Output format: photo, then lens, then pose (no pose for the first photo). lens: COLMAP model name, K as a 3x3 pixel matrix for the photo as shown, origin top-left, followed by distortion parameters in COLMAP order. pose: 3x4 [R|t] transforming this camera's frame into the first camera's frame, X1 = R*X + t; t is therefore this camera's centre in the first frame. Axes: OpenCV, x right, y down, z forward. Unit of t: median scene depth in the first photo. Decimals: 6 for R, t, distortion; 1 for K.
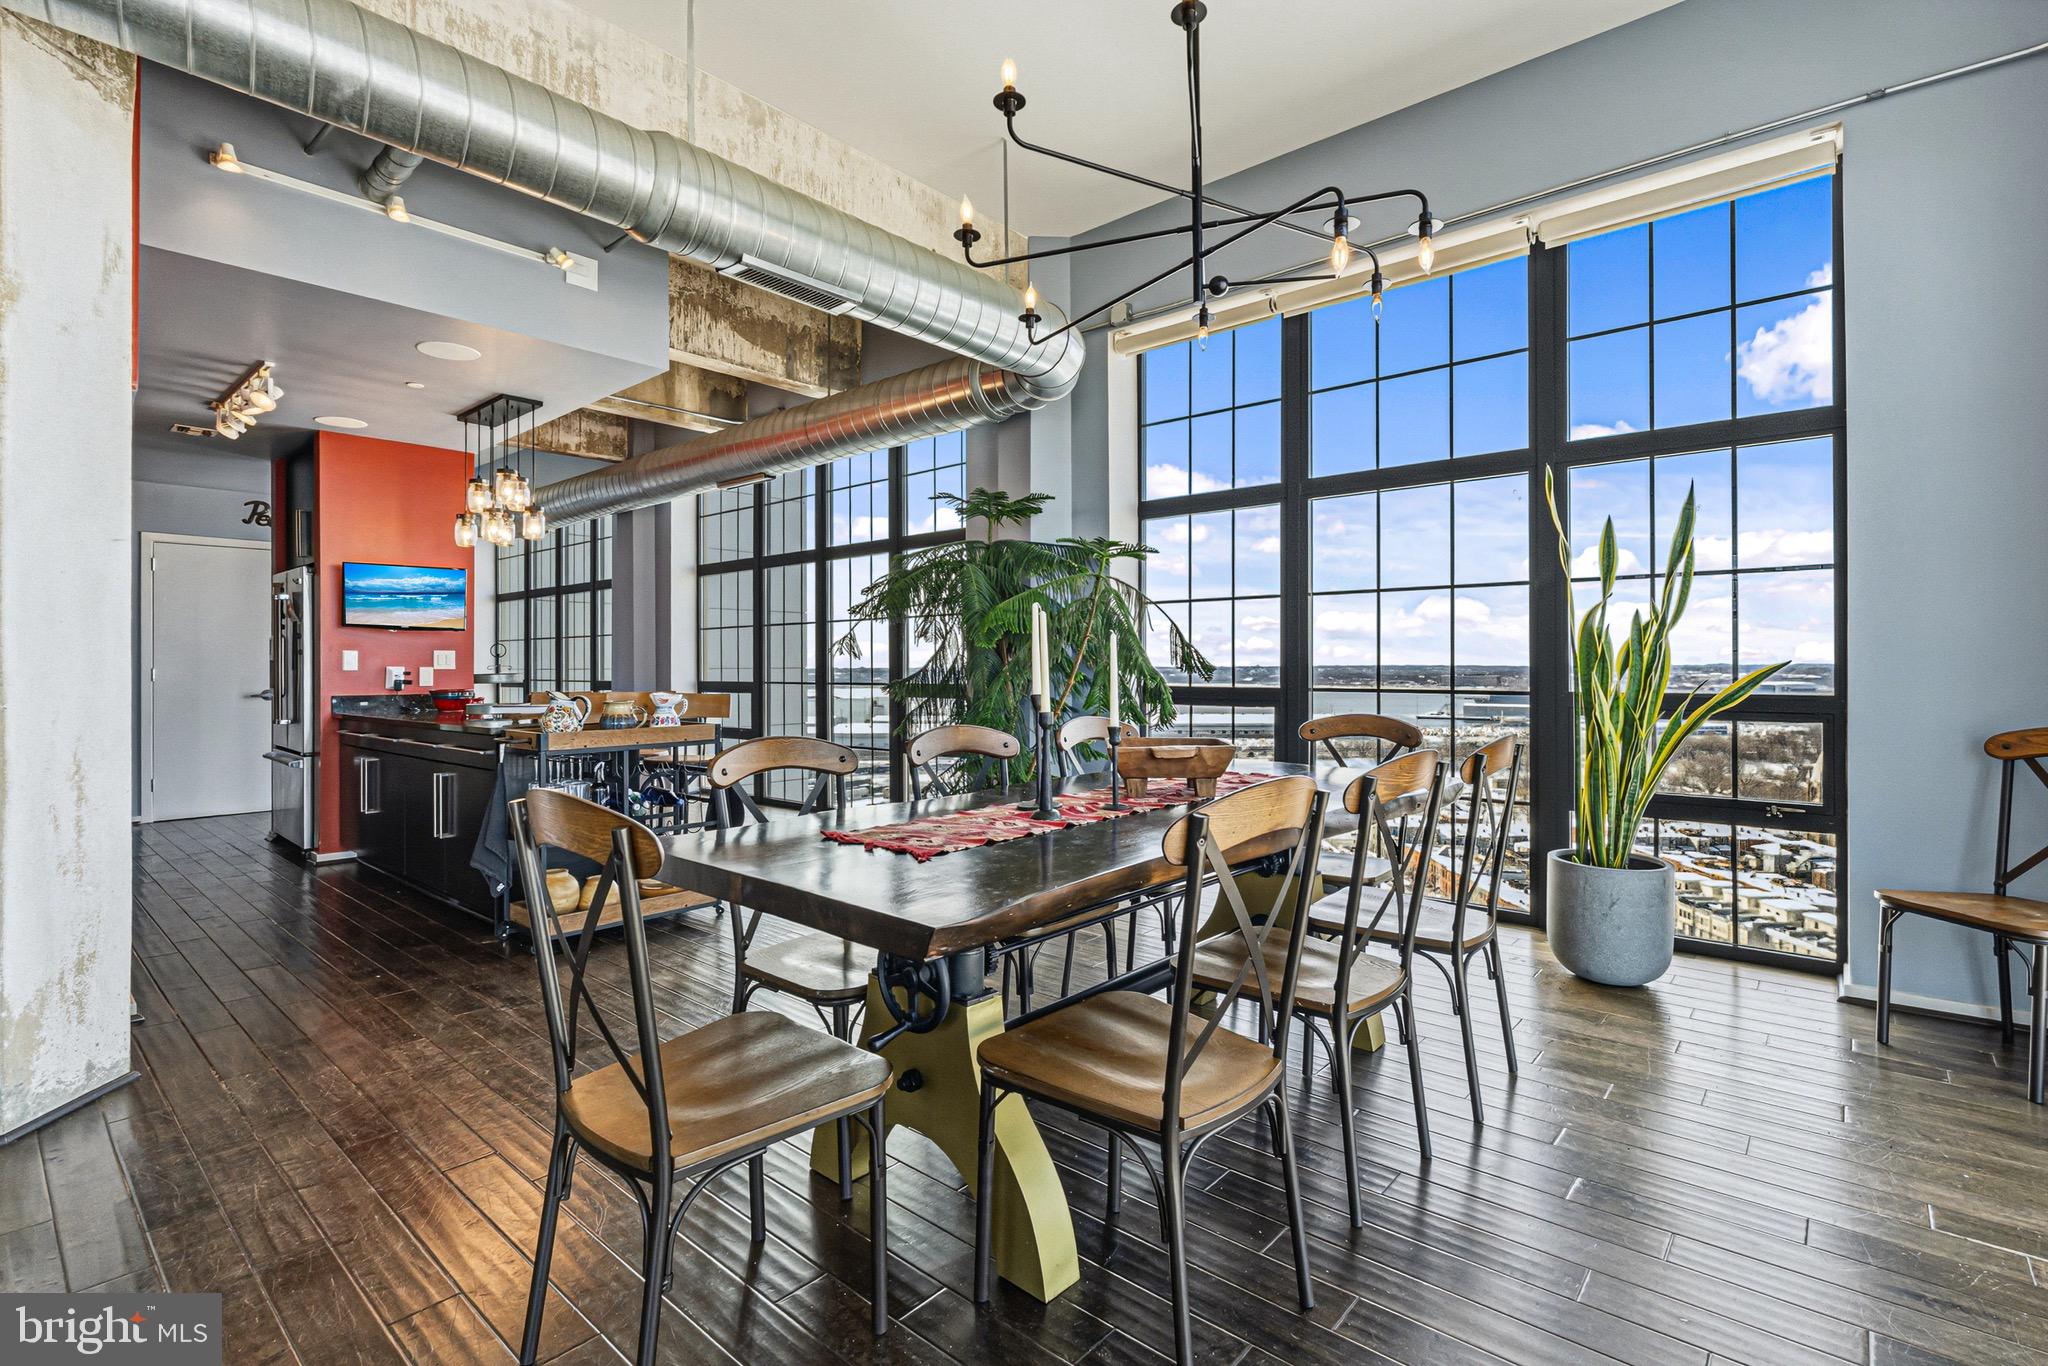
lens RADIAL K [[959.8, 0, 1019.3], [0, 959.8, 664.8], [0, 0, 1]] dist [-0.000186, -0.000315]
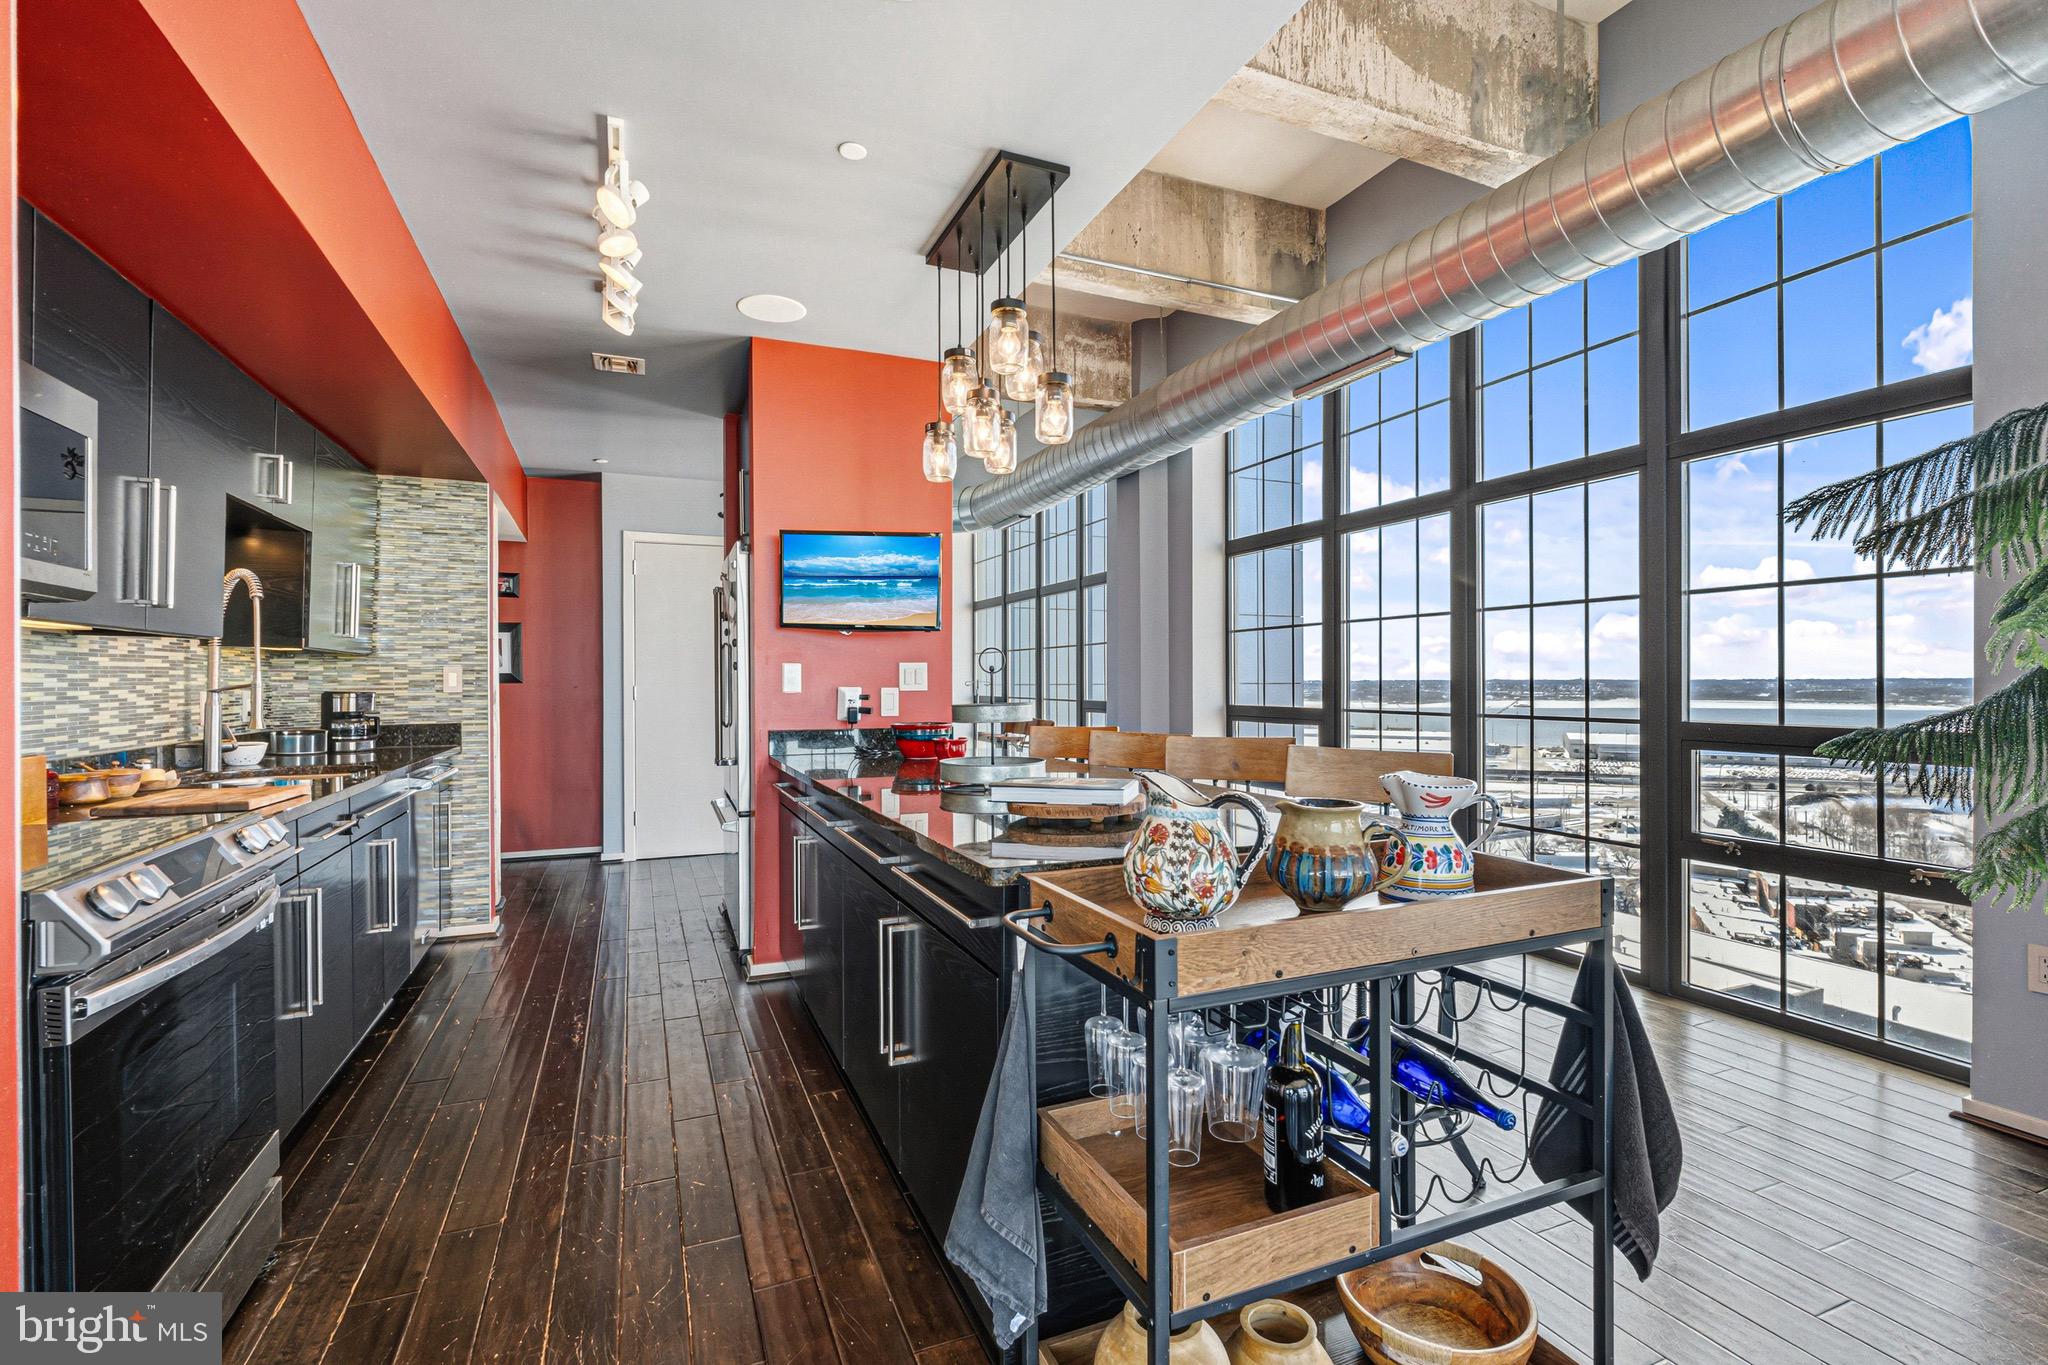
lens RADIAL K [[931.5, 0, 1024.0], [0, 931.5, 682.5], [0, 0, 1]] dist [0.001334, 0.000220]
pose [[0.904600, 0.001051, -0.426260, -0.225054], [0.001989, 0.999976, 0.006687, -0.004458], [0.426256, -0.006897, 0.904576, 0.396507]]
